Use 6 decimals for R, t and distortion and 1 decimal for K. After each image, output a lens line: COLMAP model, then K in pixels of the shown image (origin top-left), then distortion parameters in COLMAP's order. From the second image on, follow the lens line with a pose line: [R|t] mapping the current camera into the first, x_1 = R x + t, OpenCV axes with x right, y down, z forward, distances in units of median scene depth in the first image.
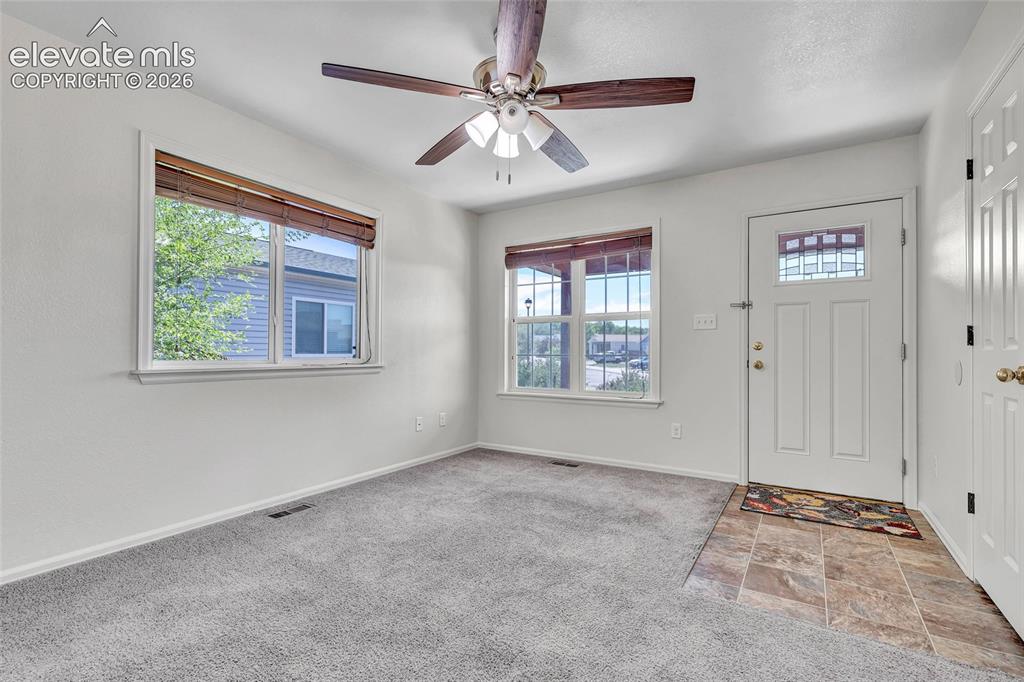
lens RADIAL K [[463.0, 0, 518.2], [0, 463.0, 347.3], [0, 0, 1]] dist [-0.000972, -0.000031]
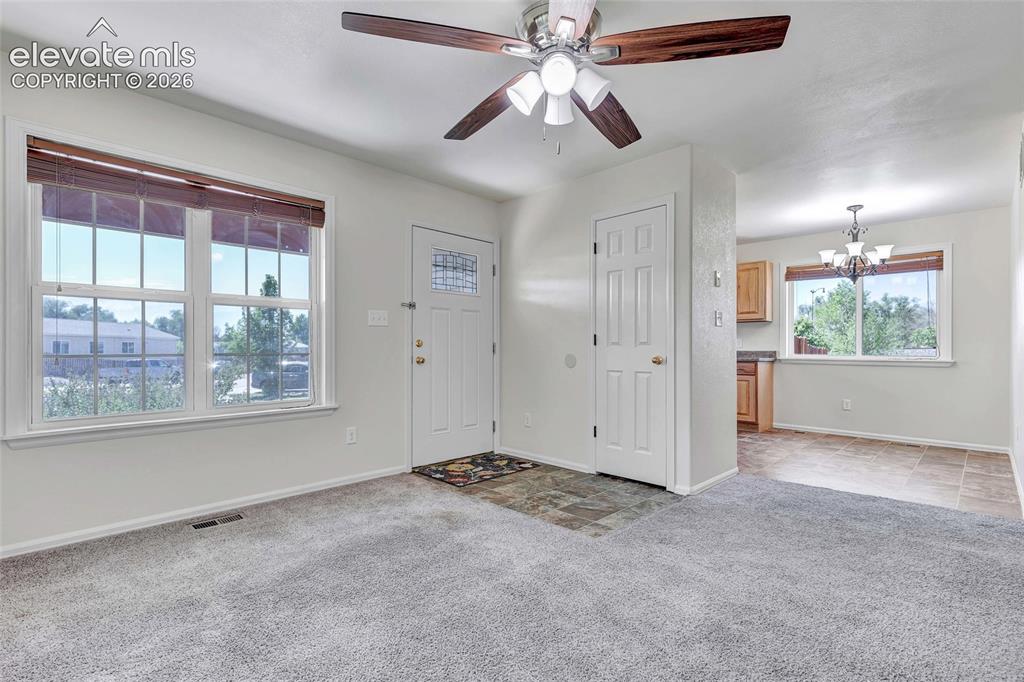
lens RADIAL K [[465.7, 0, 512.4], [0, 465.7, 347.1], [0, 0, 1]] dist [0.006599, -0.000349]
pose [[0.233628, -0.001217, 0.972325, -0.641136], [-0.011262, 0.999929, 0.003957, -0.000980], [-0.972261, -0.011875, 0.233597, 0.642280]]
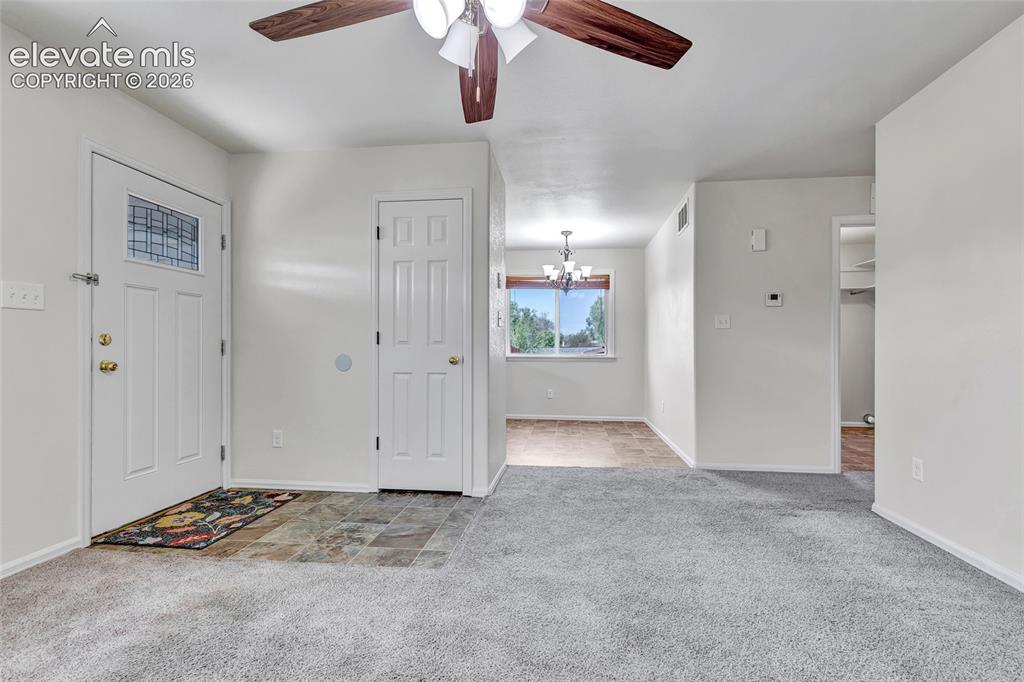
lens RADIAL K [[465.7, 0, 512.4], [0, 465.7, 347.1], [0, 0, 1]] dist [0.006599, -0.000349]
pose [[-0.413802, -0.003422, 0.910360, -0.485346], [-0.014417, 0.999892, -0.002795, 0.002054], [-0.910253, -0.014281, -0.413807, 0.899256]]
